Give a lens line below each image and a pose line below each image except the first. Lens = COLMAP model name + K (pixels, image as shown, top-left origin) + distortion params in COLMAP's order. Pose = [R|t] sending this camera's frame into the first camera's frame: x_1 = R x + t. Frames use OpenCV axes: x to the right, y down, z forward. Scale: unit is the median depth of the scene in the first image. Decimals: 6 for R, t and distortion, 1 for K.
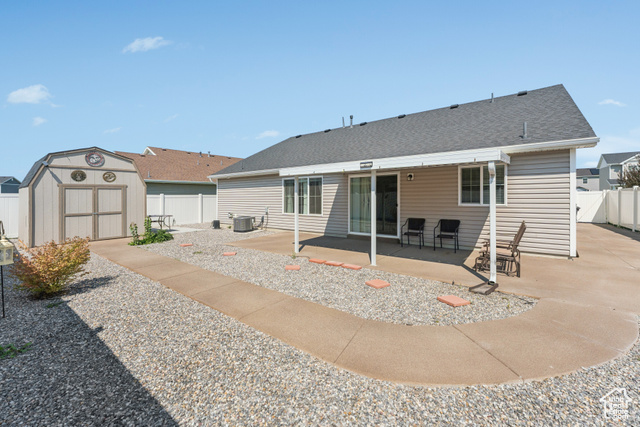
lens RADIAL K [[265.9, 0, 323.8], [0, 265.9, 195.5], [0, 0, 1]] dist [-0.000532, 0.000023]
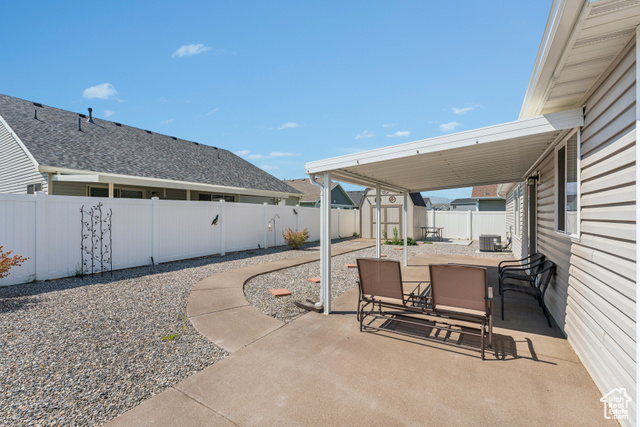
lens RADIAL K [[280.4, 0, 318.8], [0, 280.4, 212.3], [0, 0, 1]] dist [0.000622, 0.000065]
pose [[0.092156, 0.002969, -0.995740, 0.778417], [0.000352, 0.999995, 0.003015, -0.000726], [0.995744, -0.000629, 0.092155, 0.443345]]
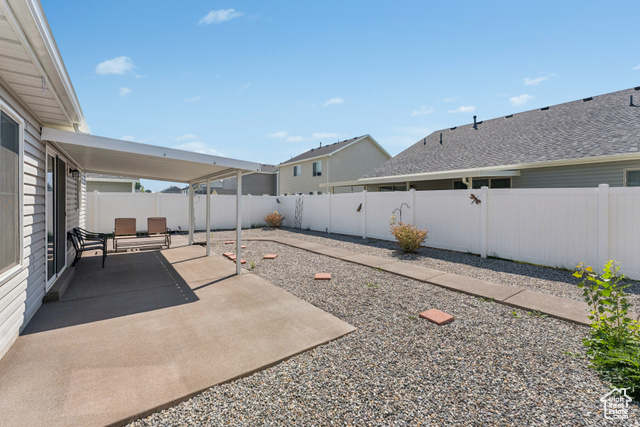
lens RADIAL K [[265.9, 0, 322.6], [0, 265.9, 207.3], [0, 0, 1]] dist [-0.000532, 0.000023]
pose [[-0.964382, -0.000435, 0.264514, -0.443352], [0.001739, 0.999967, 0.007984, 0.019003], [-0.264509, 0.008159, -0.964349, 1.341460]]
